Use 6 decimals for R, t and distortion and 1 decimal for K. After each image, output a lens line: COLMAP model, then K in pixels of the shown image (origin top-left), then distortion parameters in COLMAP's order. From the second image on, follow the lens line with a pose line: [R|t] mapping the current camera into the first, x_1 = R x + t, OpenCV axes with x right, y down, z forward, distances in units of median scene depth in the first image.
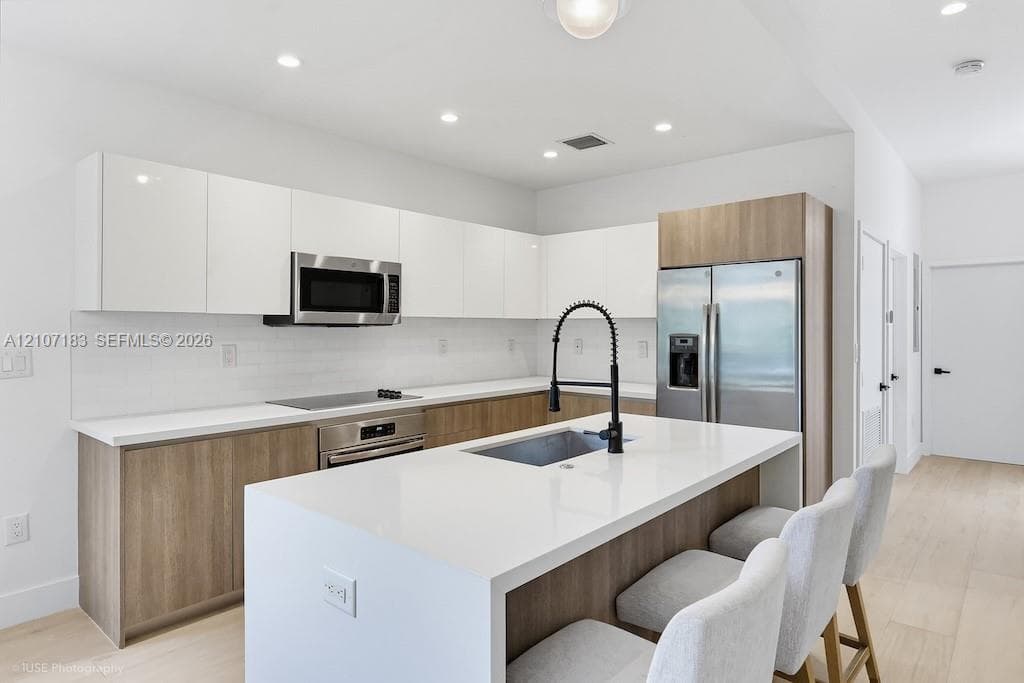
lens RADIAL K [[583.6, 0, 512.0], [0, 583.6, 341.5], [0, 0, 1]] dist [0.007155, 0.000907]
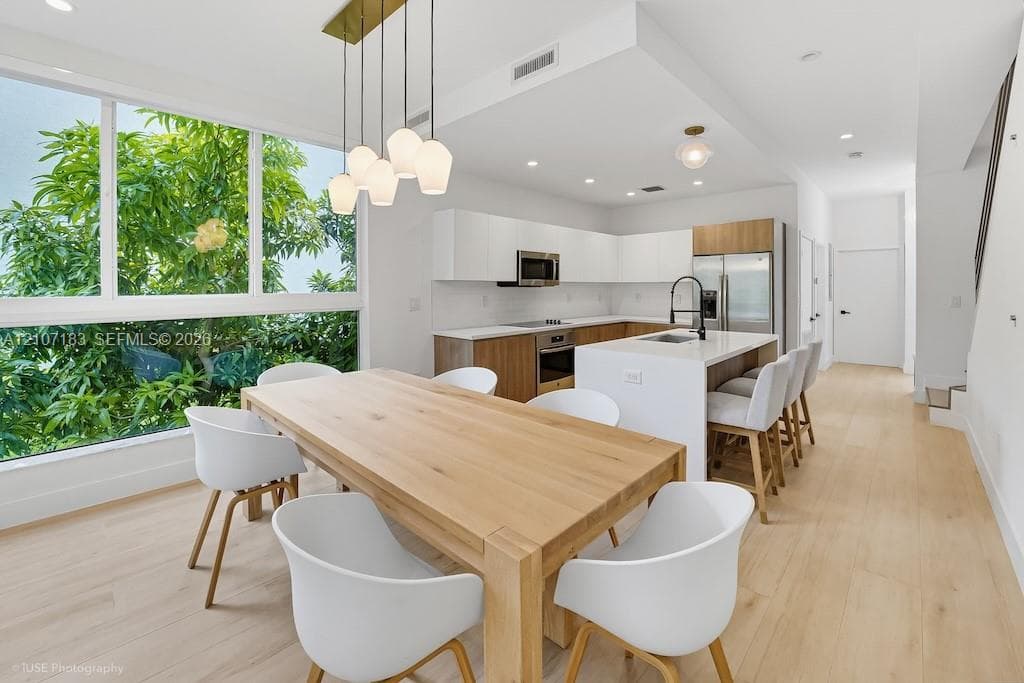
lens RADIAL K [[425.4, 0, 515.2], [0, 425.4, 302.5], [0, 0, 1]] dist [-0.001125, -0.000082]
pose [[0.999561, -0.002664, -0.029499, -0.302993], [0.002967, 0.999943, 0.010241, 0.011271], [0.029470, -0.010324, 0.999512, -0.421564]]
